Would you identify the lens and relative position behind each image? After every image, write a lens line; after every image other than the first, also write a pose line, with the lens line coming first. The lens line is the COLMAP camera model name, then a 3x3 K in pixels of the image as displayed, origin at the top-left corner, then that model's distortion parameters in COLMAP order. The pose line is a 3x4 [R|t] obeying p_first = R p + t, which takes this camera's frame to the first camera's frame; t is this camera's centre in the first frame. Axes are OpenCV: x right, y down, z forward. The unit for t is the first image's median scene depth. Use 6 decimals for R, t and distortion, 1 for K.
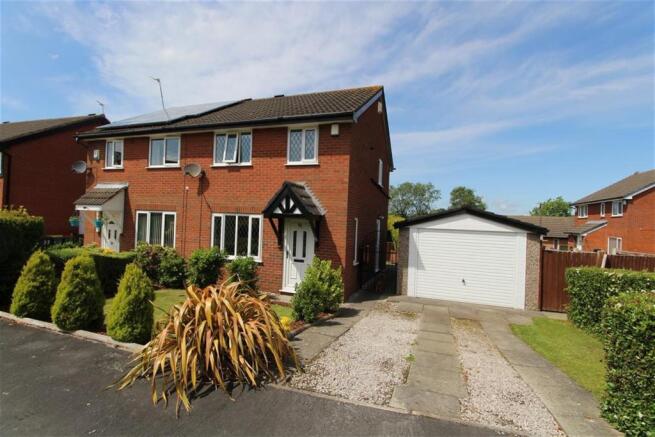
lens RADIAL K [[306.3, 0, 328.1], [0, 306.3, 219.0], [0, 0, 1]] dist [-0.004330, -0.000309]
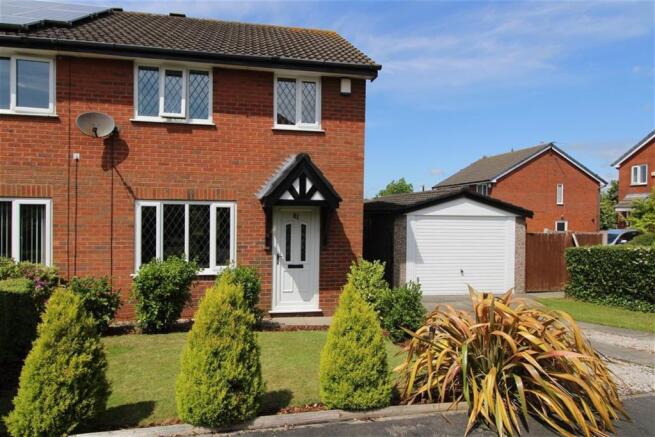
lens RADIAL K [[408.8, 0, 326.6], [0, 408.8, 218.9], [0, 0, 1]] dist [0.006155, -0.004906]
pose [[0.866444, -0.034852, 0.498056, -0.493633], [0.018123, 0.999099, 0.038386, -0.008250], [-0.498944, -0.024233, 0.866295, 0.145091]]
